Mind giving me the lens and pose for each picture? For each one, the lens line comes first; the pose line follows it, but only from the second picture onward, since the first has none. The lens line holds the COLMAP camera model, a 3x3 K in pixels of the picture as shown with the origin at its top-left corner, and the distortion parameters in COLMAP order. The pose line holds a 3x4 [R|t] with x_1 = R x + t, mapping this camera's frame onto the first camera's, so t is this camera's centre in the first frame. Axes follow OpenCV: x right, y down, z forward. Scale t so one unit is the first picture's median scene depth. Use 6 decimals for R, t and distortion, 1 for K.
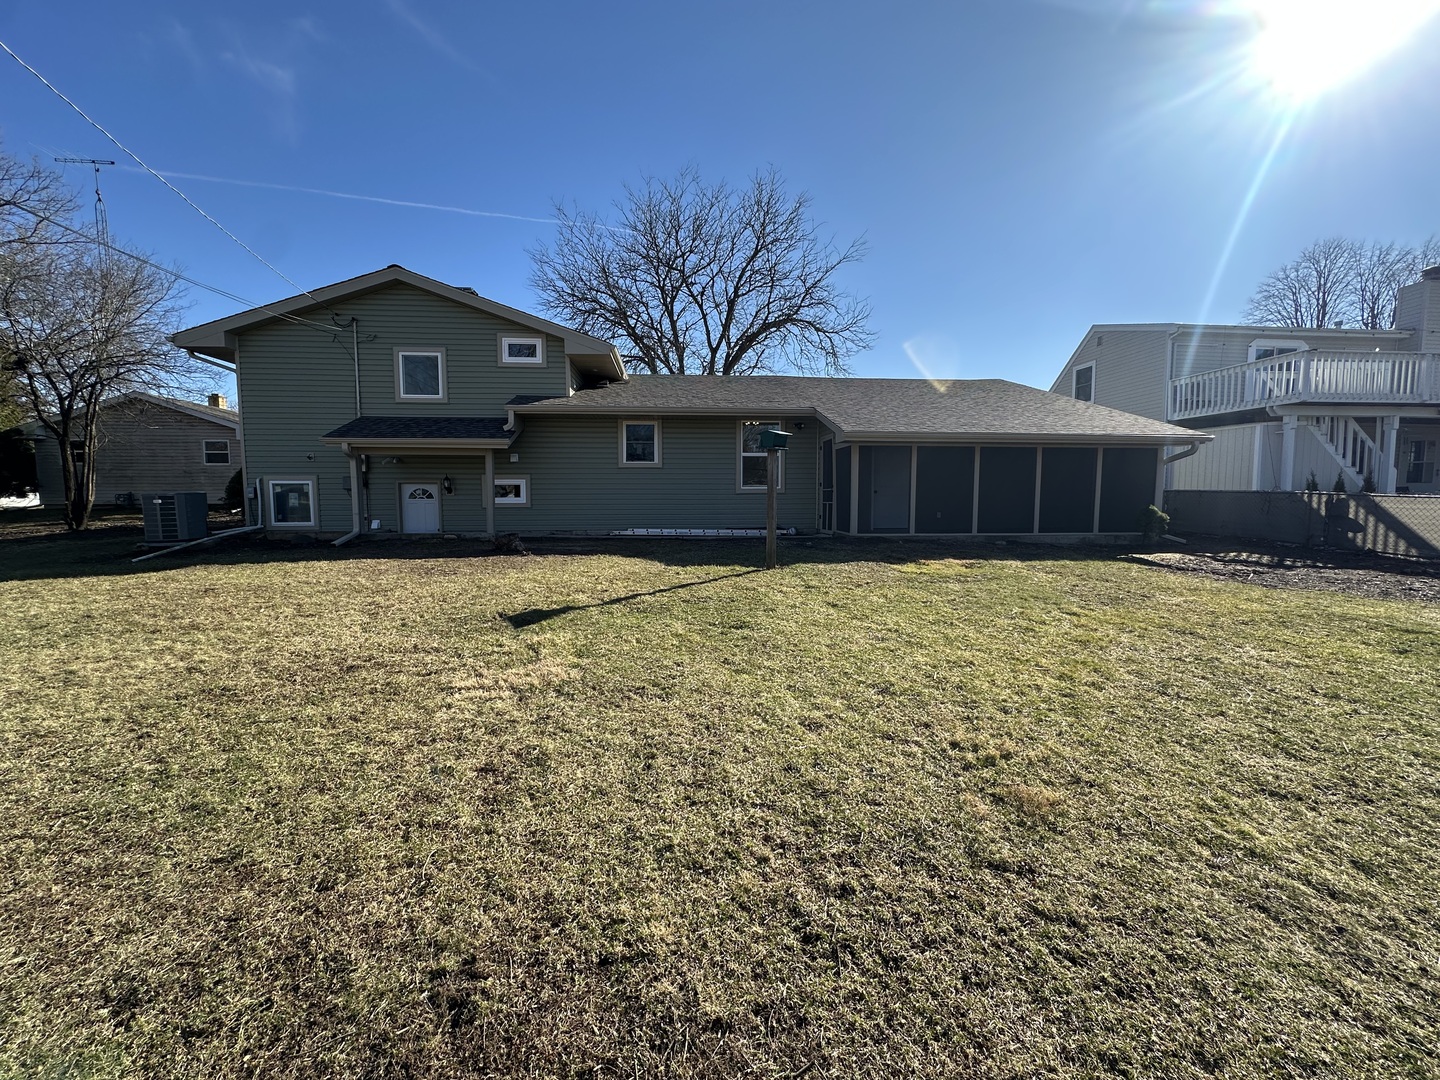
lens RADIAL K [[579.9, 0, 720.0], [0, 579.9, 540.0], [0, 0, 1]] dist [0.002218, 0.000236]
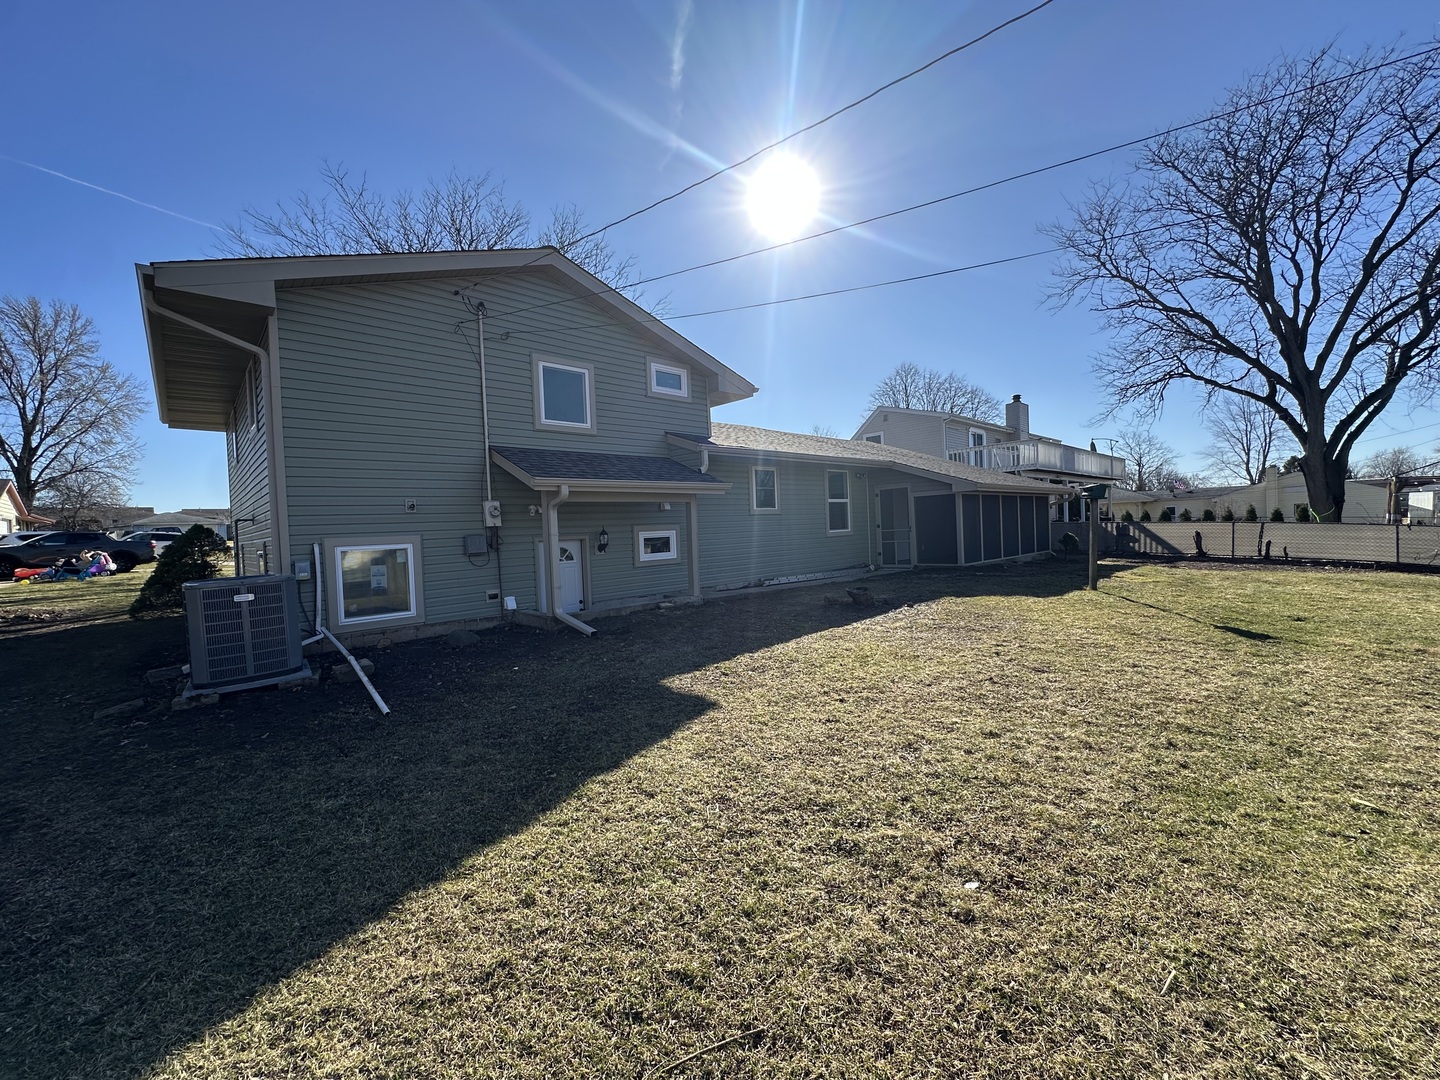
lens RADIAL K [[579.9, 0, 720.0], [0, 579.9, 540.0], [0, 0, 1]] dist [0.002218, 0.000236]
pose [[0.773369, -0.044130, 0.632419, -0.845891], [0.090055, 0.995105, -0.040687, -0.051704], [-0.627528, 0.088418, 0.773557, 0.317068]]
